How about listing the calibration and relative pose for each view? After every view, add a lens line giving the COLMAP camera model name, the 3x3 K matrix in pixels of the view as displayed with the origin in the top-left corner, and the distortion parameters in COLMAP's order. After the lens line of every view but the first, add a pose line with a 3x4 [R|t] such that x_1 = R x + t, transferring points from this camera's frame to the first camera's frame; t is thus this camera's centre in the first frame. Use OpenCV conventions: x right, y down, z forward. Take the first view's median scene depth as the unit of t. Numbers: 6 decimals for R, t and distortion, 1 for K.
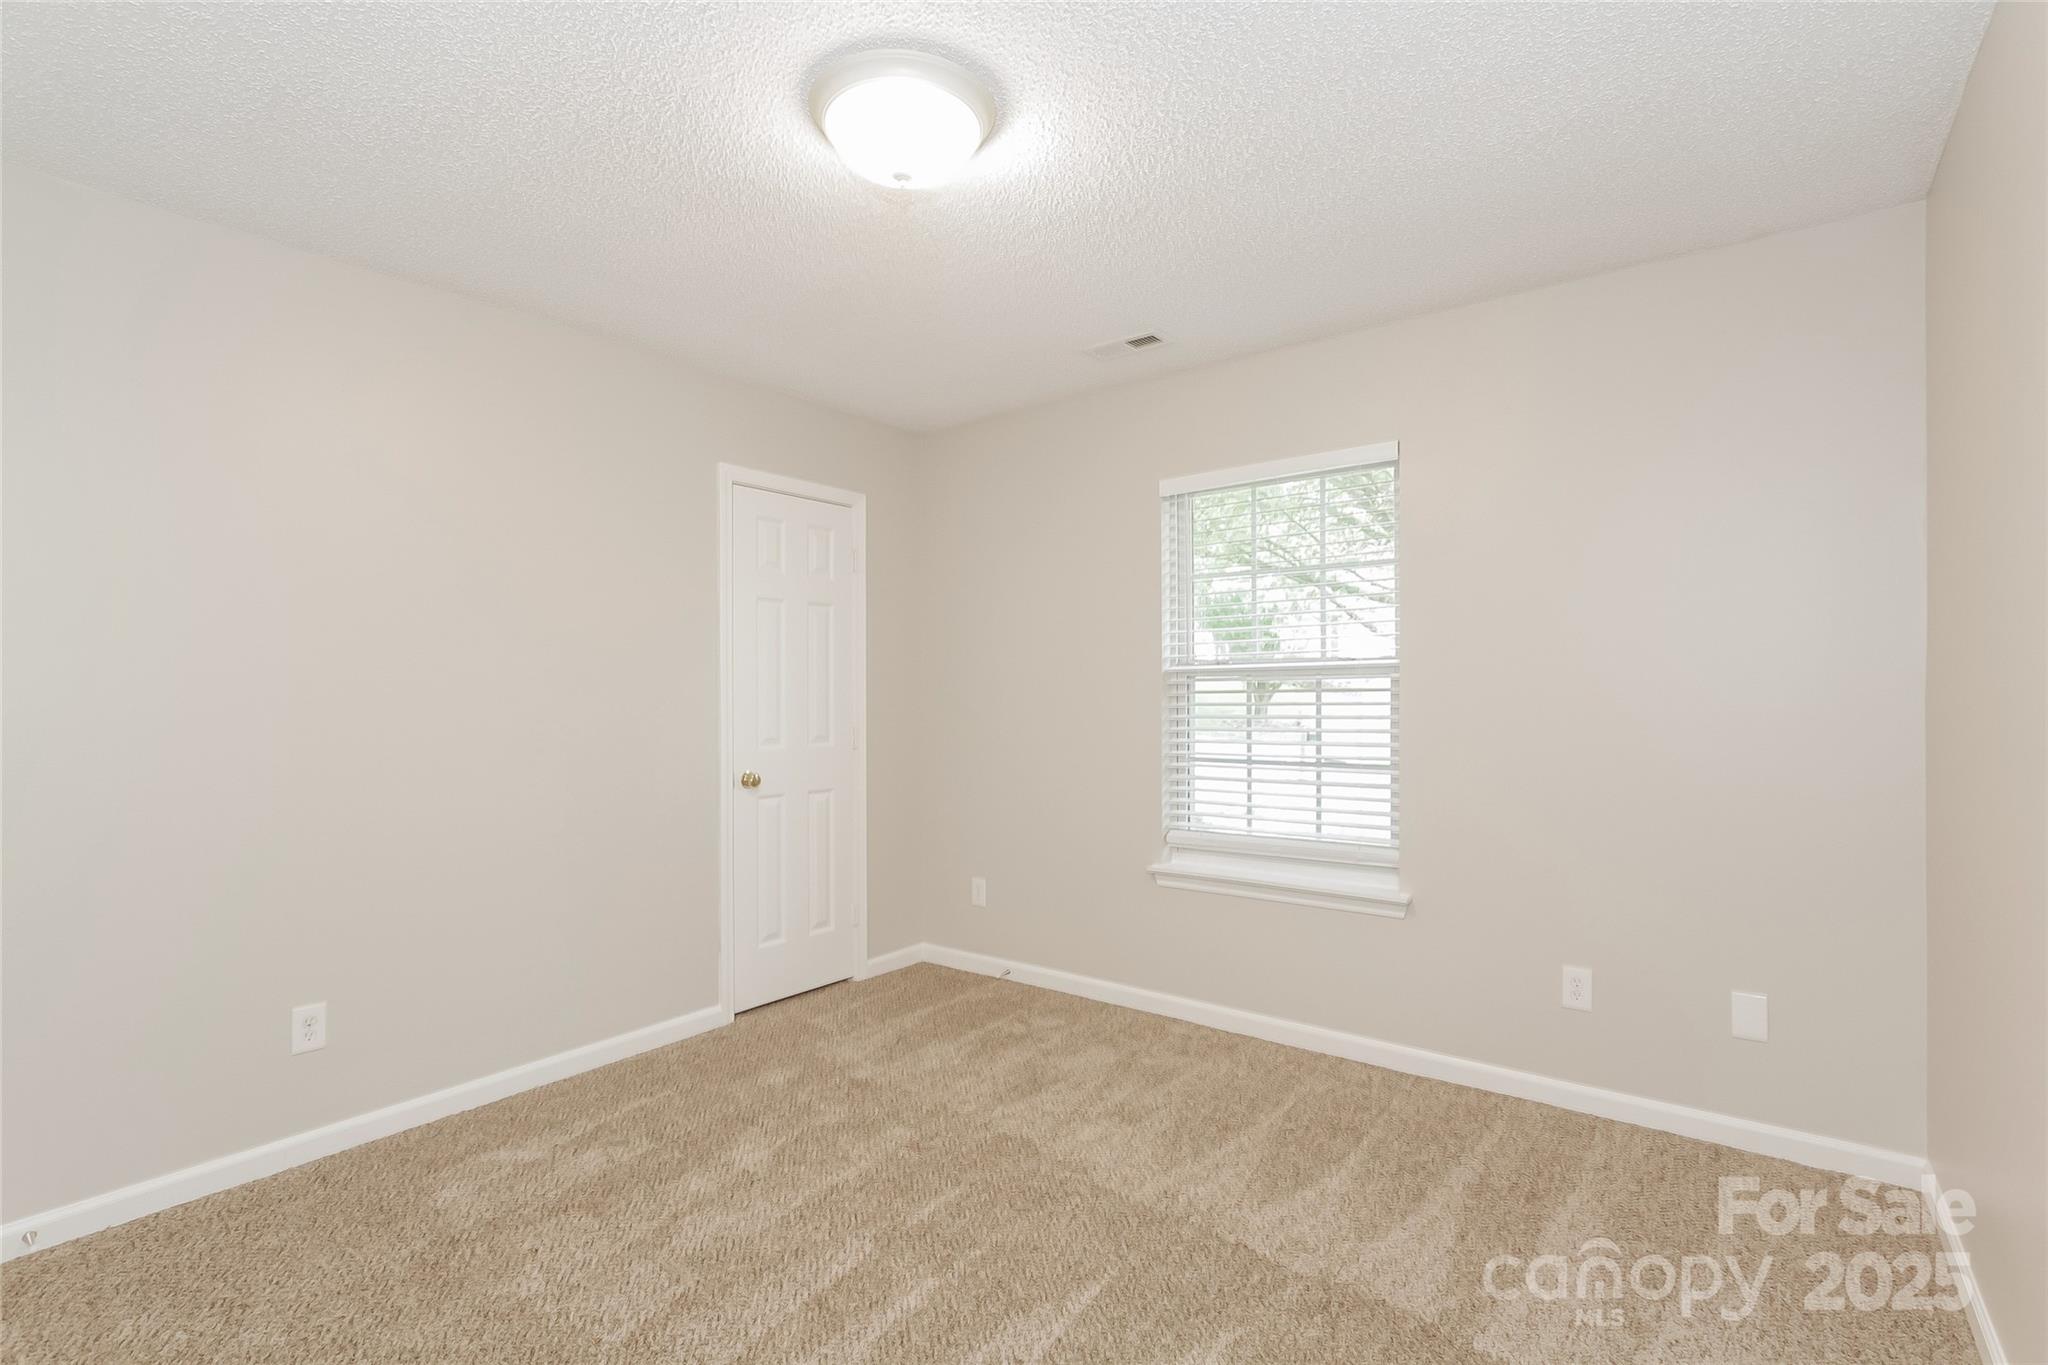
lens RADIAL K [[939.5, 0, 1023.8], [0, 939.5, 689.7], [0, 0, 1]] dist [-0.013602, 0.000607]
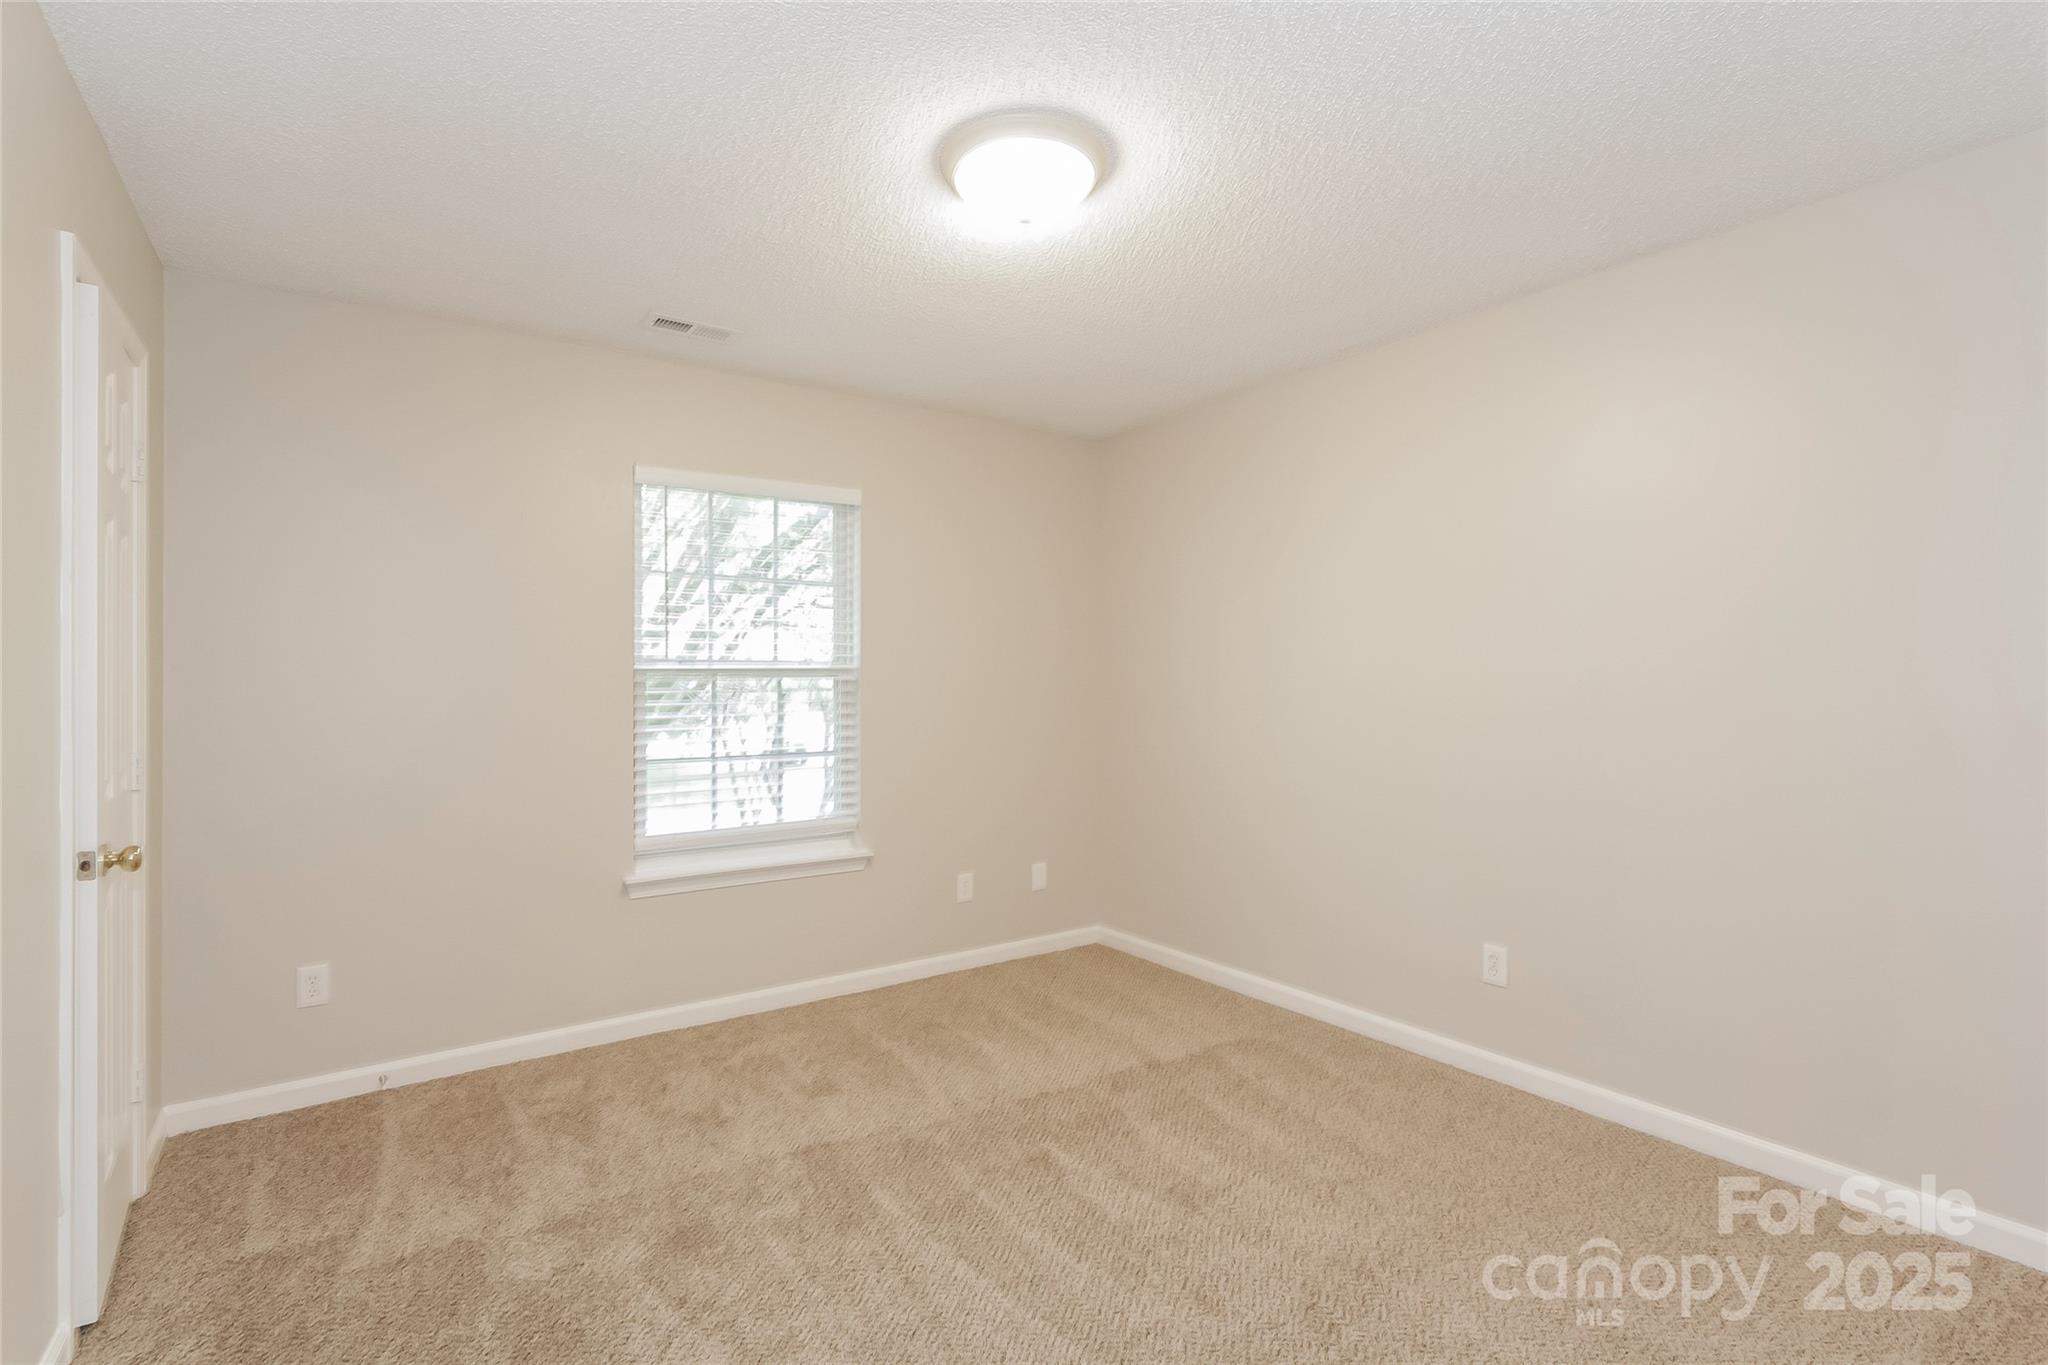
lens RADIAL K [[939.5, 0, 1013.7], [0, 939.5, 679.8], [0, 0, 1]] dist [-0.013602, 0.000607]
pose [[0.291641, 0.012452, 0.956447, -0.668993], [-0.000787, 0.999918, -0.012778, 0.002705], [-0.956527, 0.002973, 0.291627, 0.385604]]
